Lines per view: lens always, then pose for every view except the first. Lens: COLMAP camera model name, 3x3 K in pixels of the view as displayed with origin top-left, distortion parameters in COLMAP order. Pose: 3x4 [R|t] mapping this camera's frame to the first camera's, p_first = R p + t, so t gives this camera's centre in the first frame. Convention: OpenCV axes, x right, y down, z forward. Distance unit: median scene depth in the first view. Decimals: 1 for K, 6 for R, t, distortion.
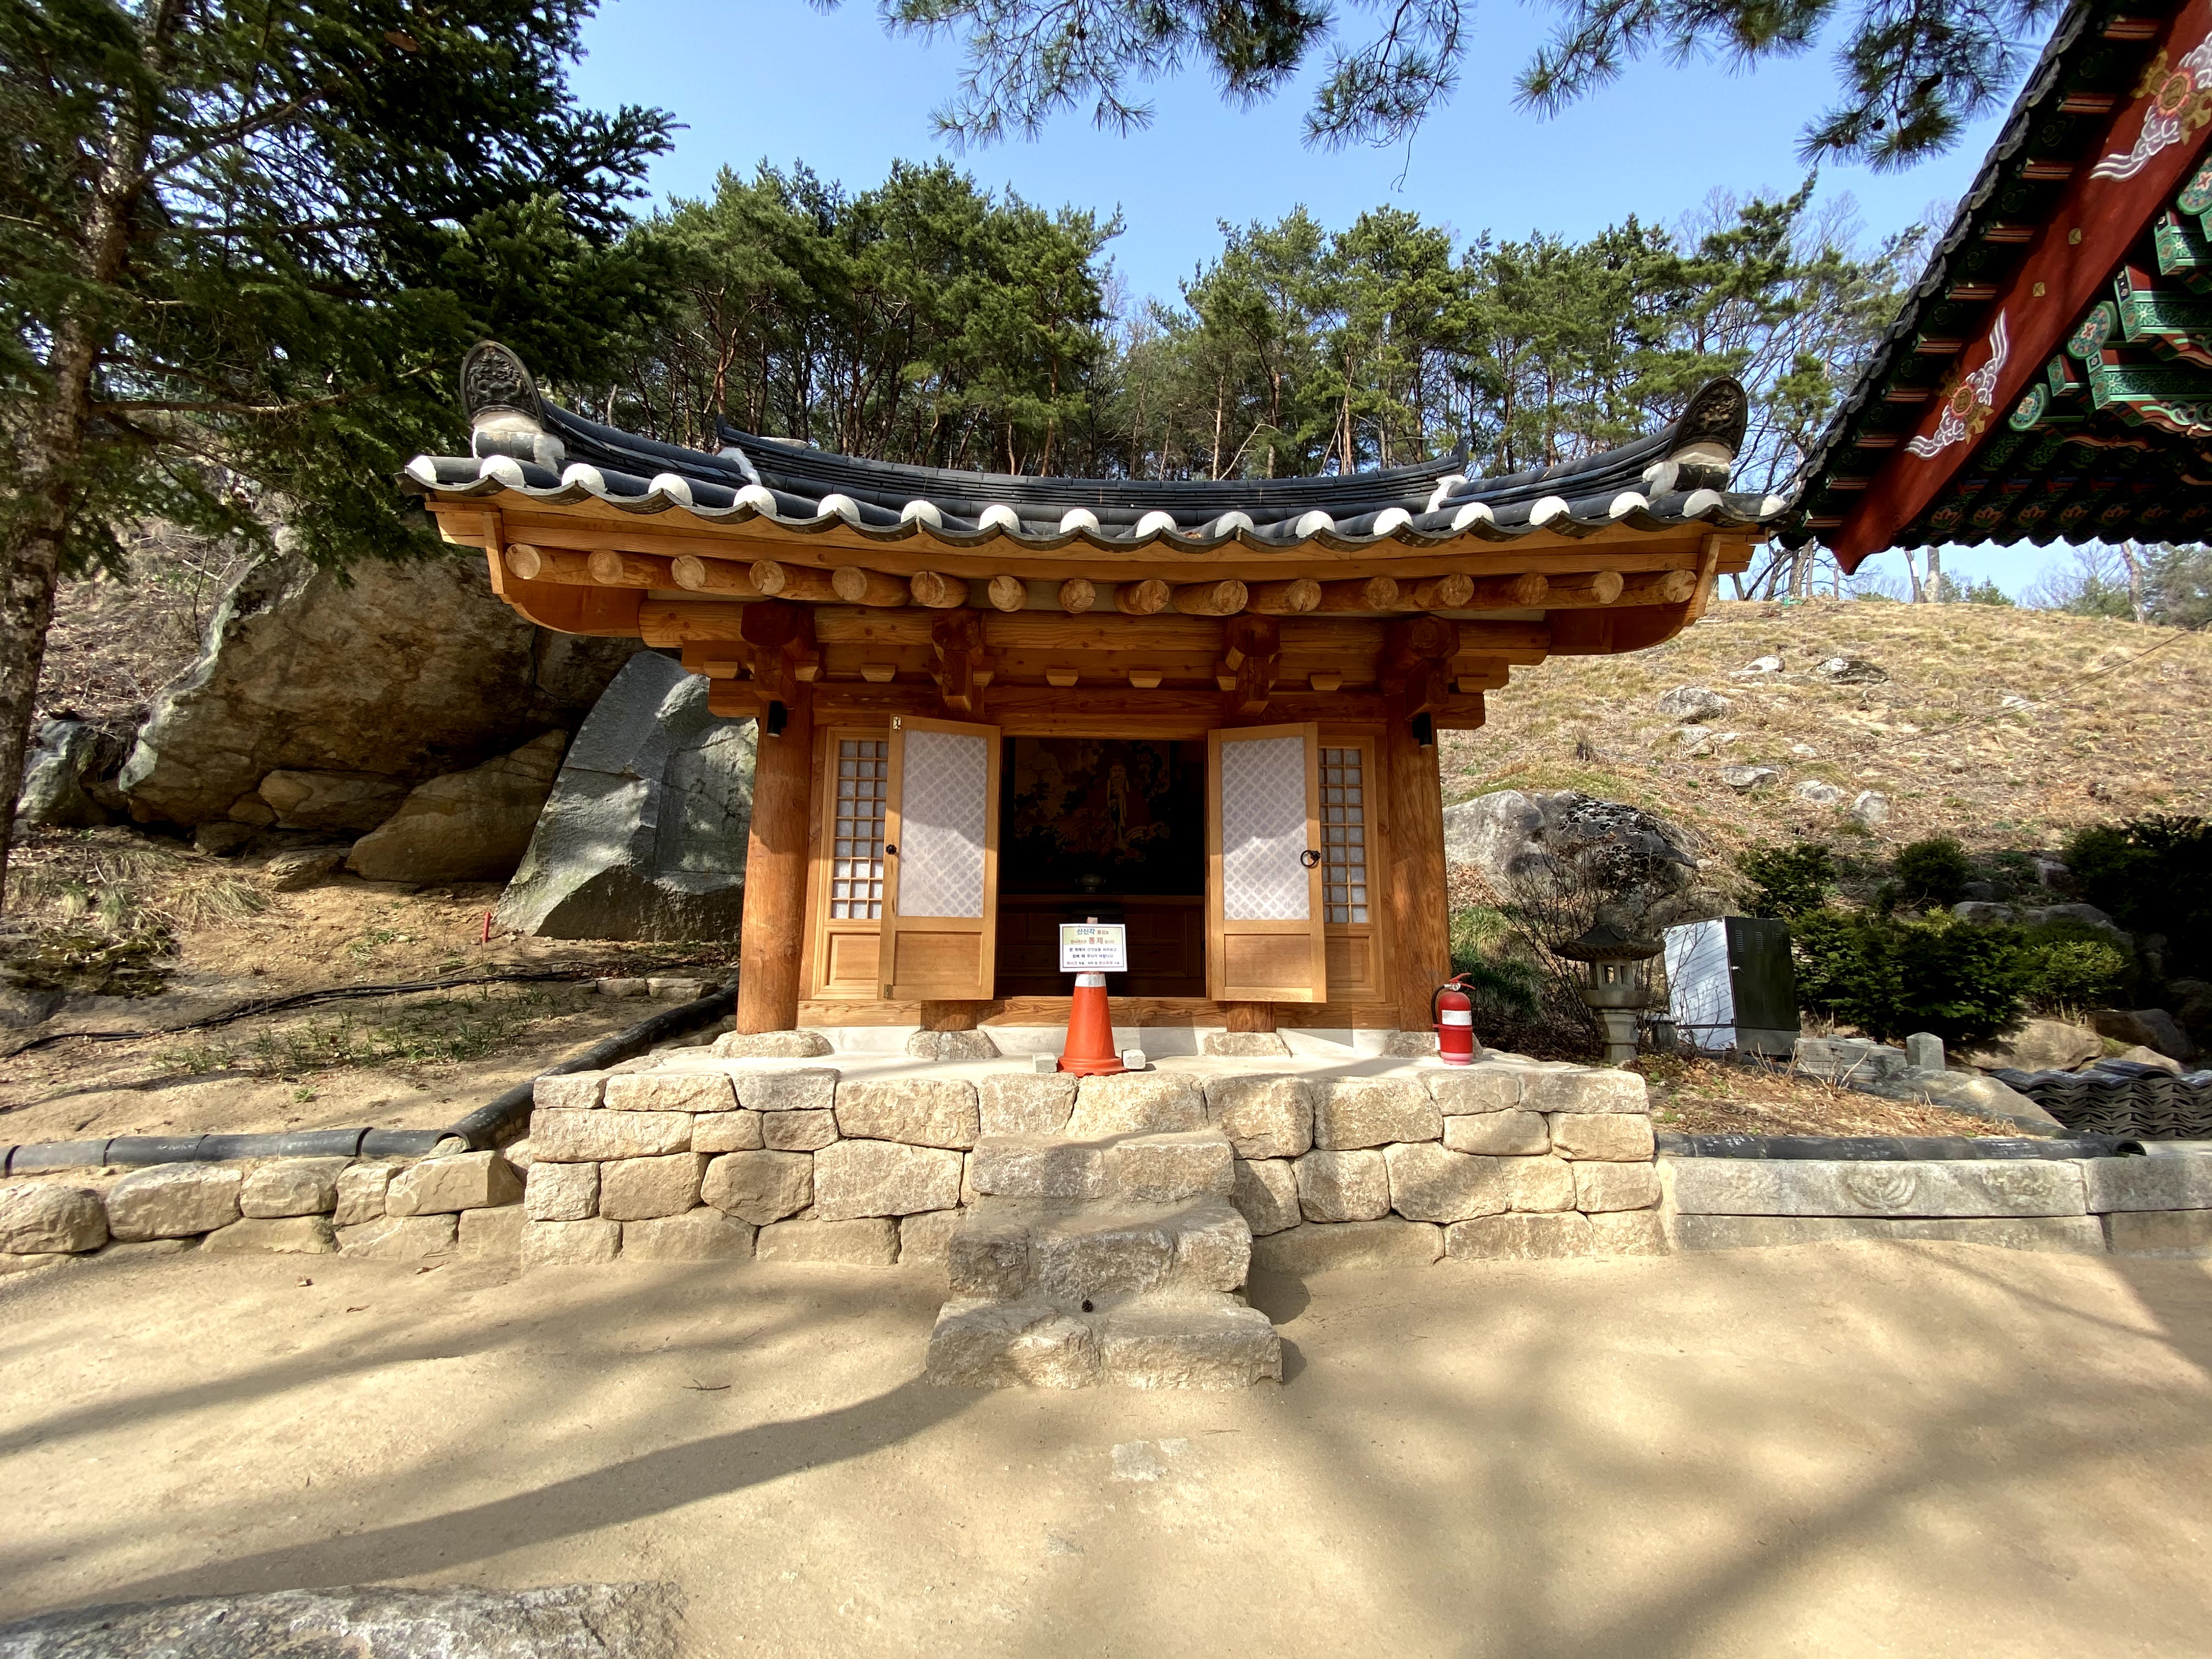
lens RADIAL K [[897.0, 0, 1106.0], [0, 897.0, 829.5], [0, 0, 1]] dist [0.023857, -0.020191]
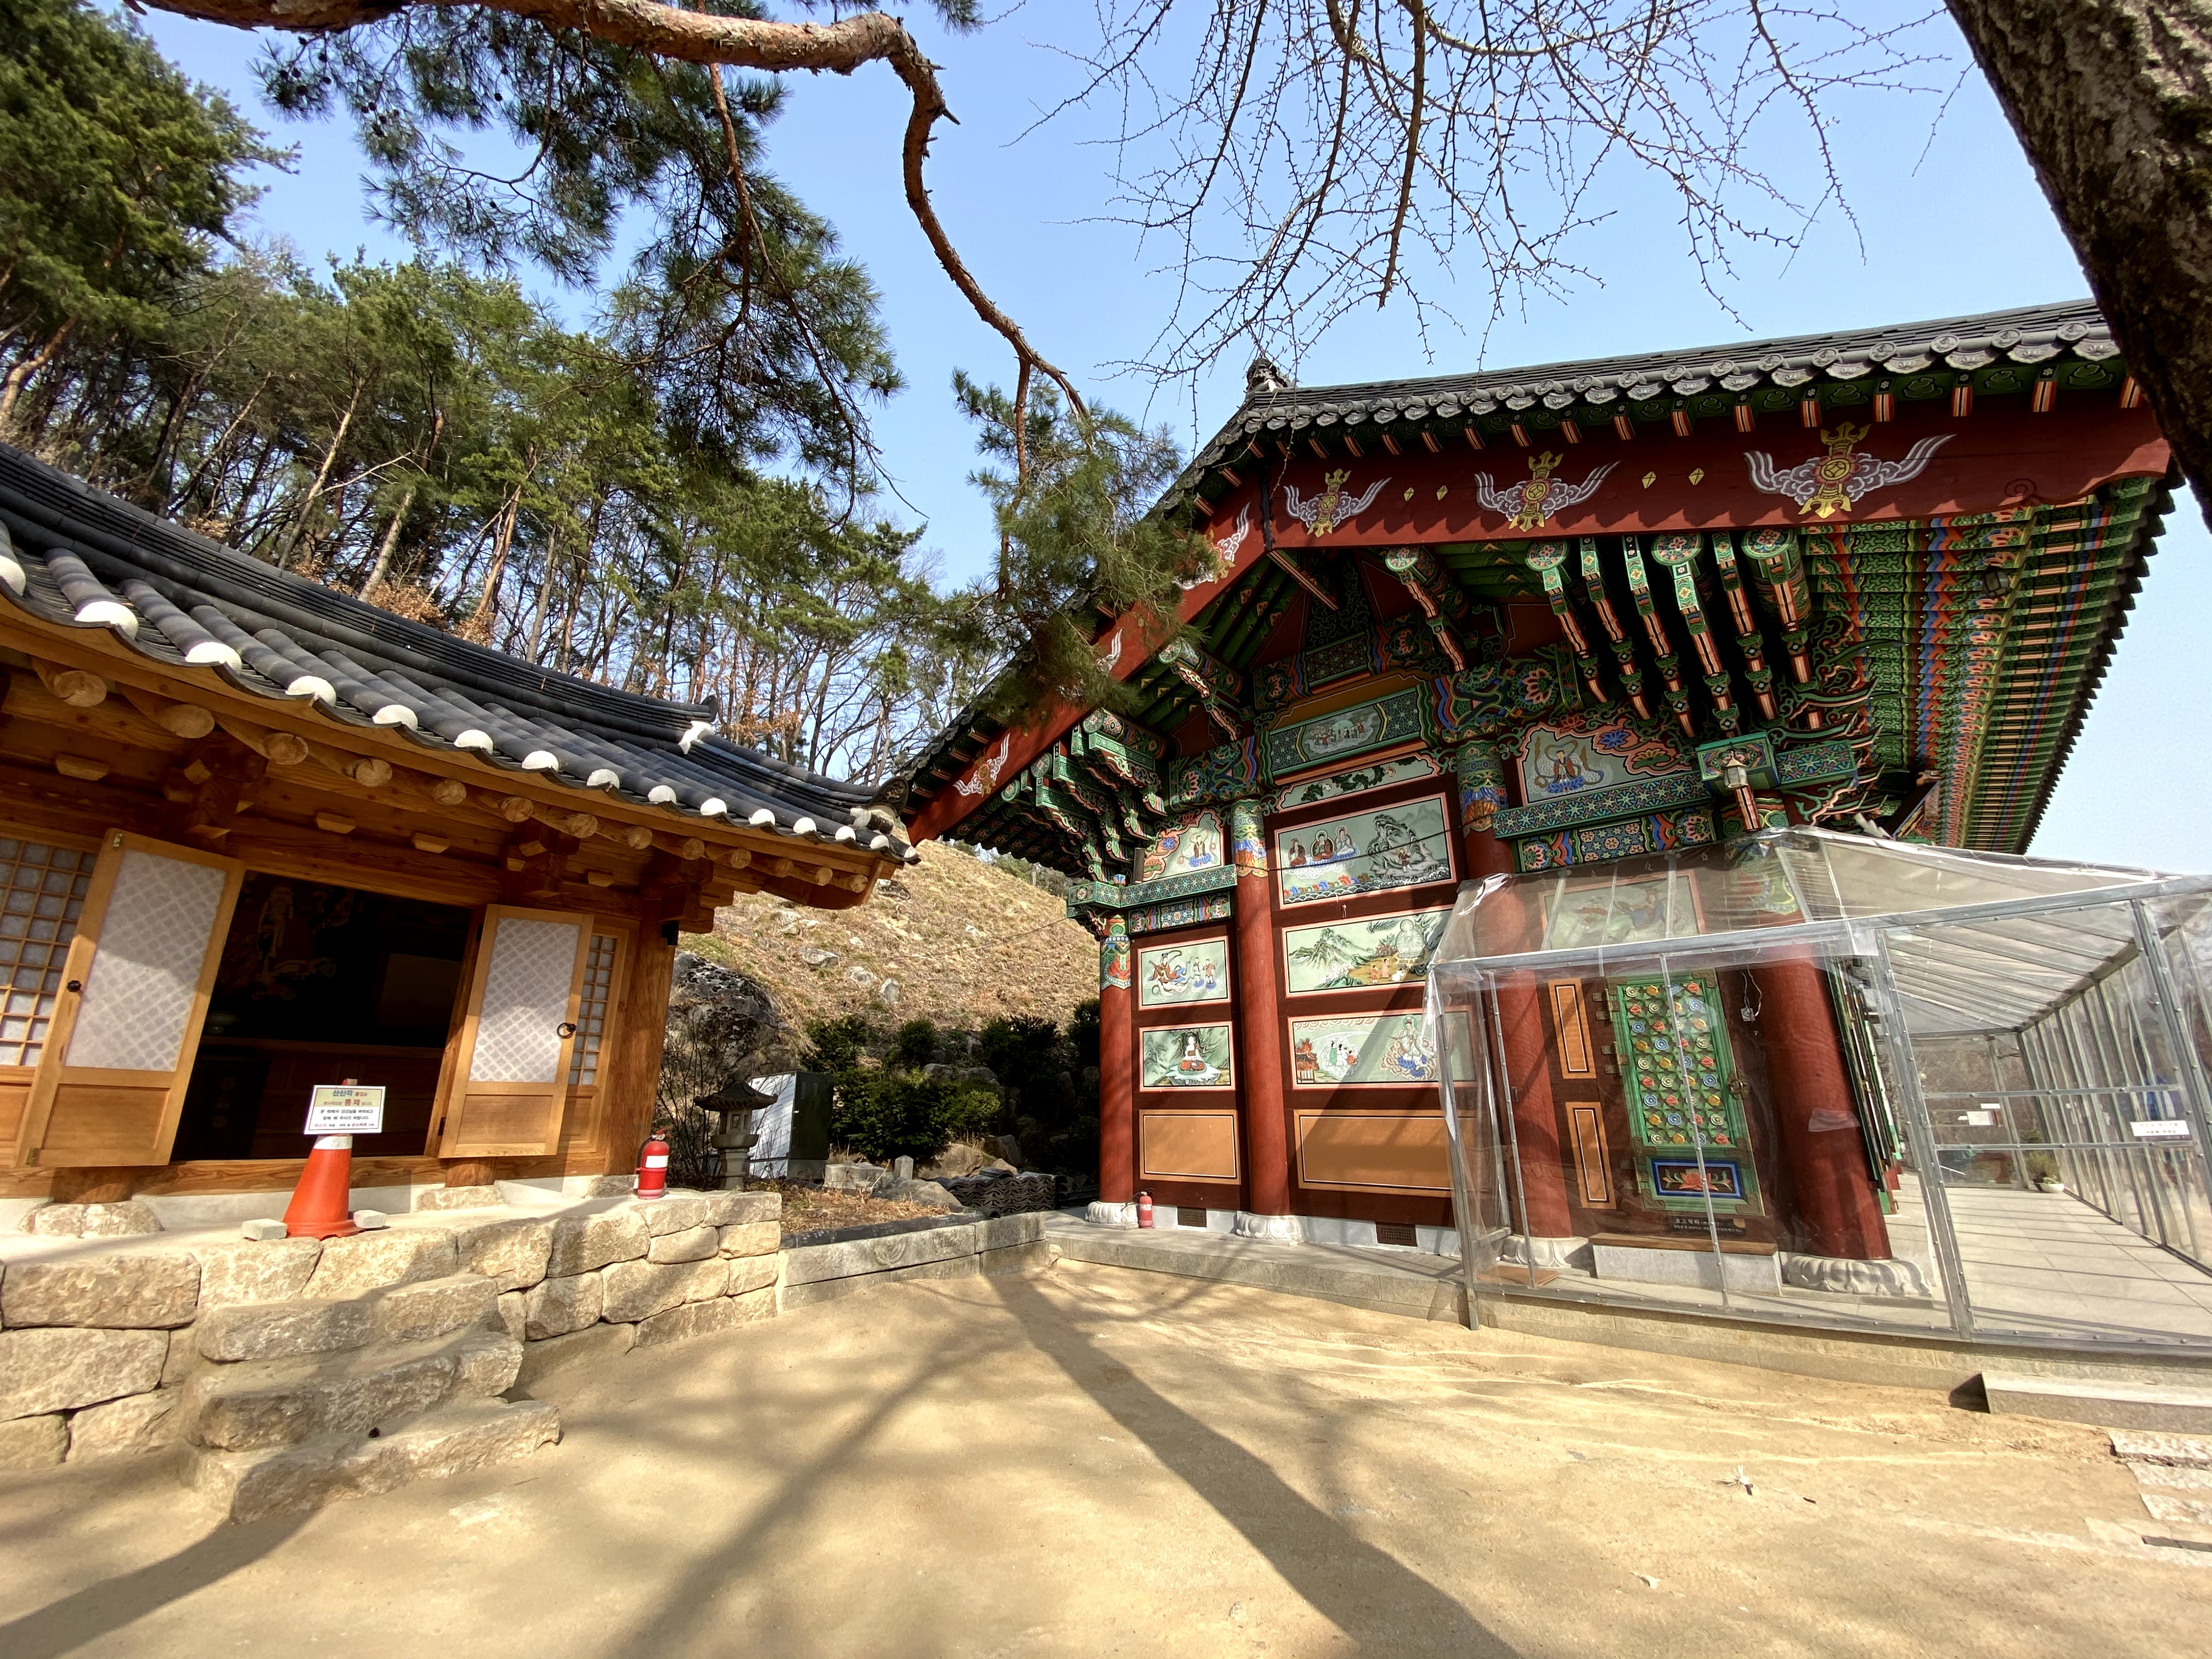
lens RADIAL K [[910.7, 0, 1100.6], [0, 910.7, 834.9], [0, 0, 1]] dist [0.054589, -0.039467]
pose [[0.575815, 0.225219, 0.785948, -0.362657], [-0.116362, 0.974099, -0.193884, -0.060152], [-0.809257, 0.020187, 0.587107, -0.286639]]
